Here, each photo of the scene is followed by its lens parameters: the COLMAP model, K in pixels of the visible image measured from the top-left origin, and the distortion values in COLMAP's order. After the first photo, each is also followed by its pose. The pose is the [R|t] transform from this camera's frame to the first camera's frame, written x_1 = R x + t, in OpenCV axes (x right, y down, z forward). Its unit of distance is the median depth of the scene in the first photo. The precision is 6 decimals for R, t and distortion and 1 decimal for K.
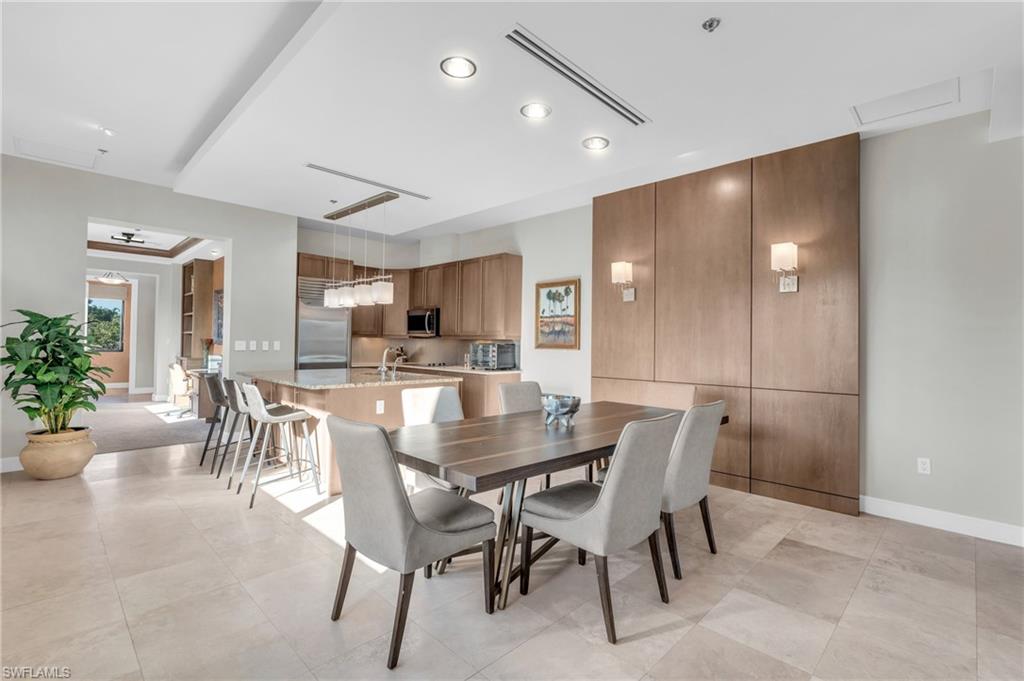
lens RADIAL K [[467.3, 0, 516.8], [0, 467.3, 336.2], [0, 0, 1]] dist [0.005005, -0.001313]
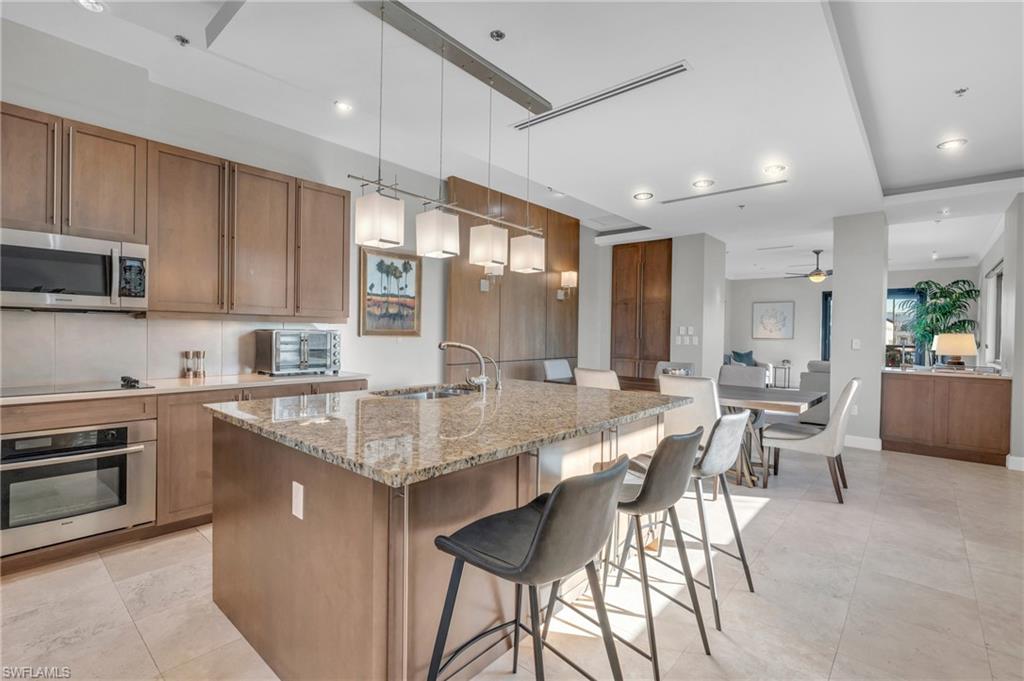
lens RADIAL K [[467.3, 0, 522.7], [0, 467.3, 332.2], [0, 0, 1]] dist [0.005005, -0.001313]
pose [[-0.075032, -0.014983, 0.997069, -0.598822], [-0.025476, 0.999590, 0.013104, 0.002948], [-0.996856, -0.024418, -0.075383, 0.693954]]
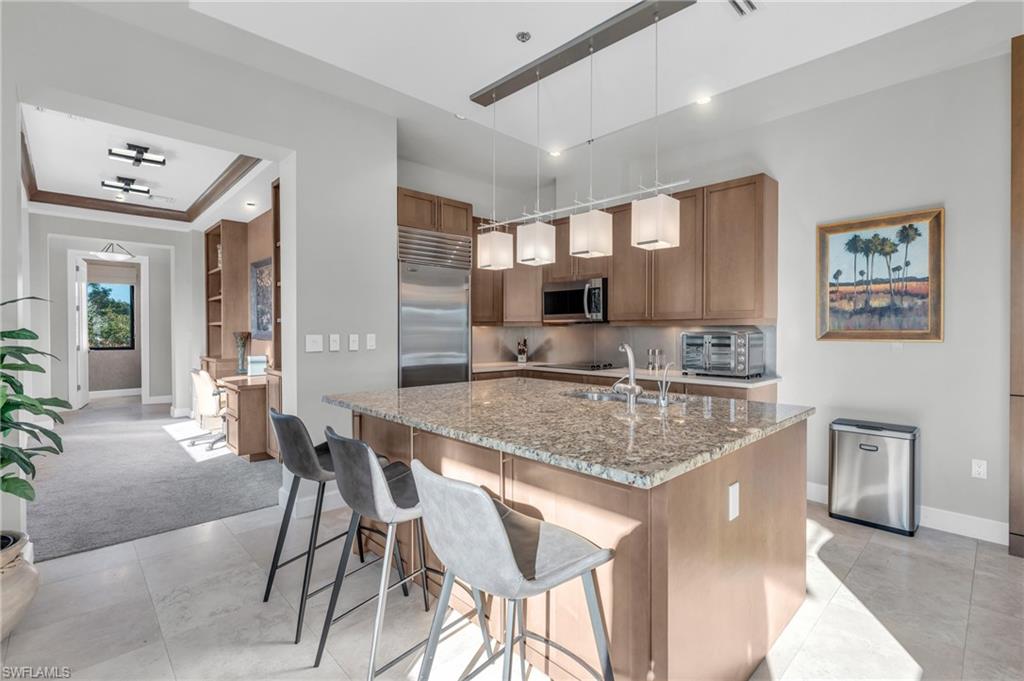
lens RADIAL K [[467.3, 0, 518.4], [0, 467.3, 335.8], [0, 0, 1]] dist [0.005005, -0.001313]
pose [[0.999542, -0.015063, -0.026237, -0.268441], [0.015685, 0.999597, 0.023670, 0.001561], [0.025869, -0.024071, 0.999375, 0.359331]]
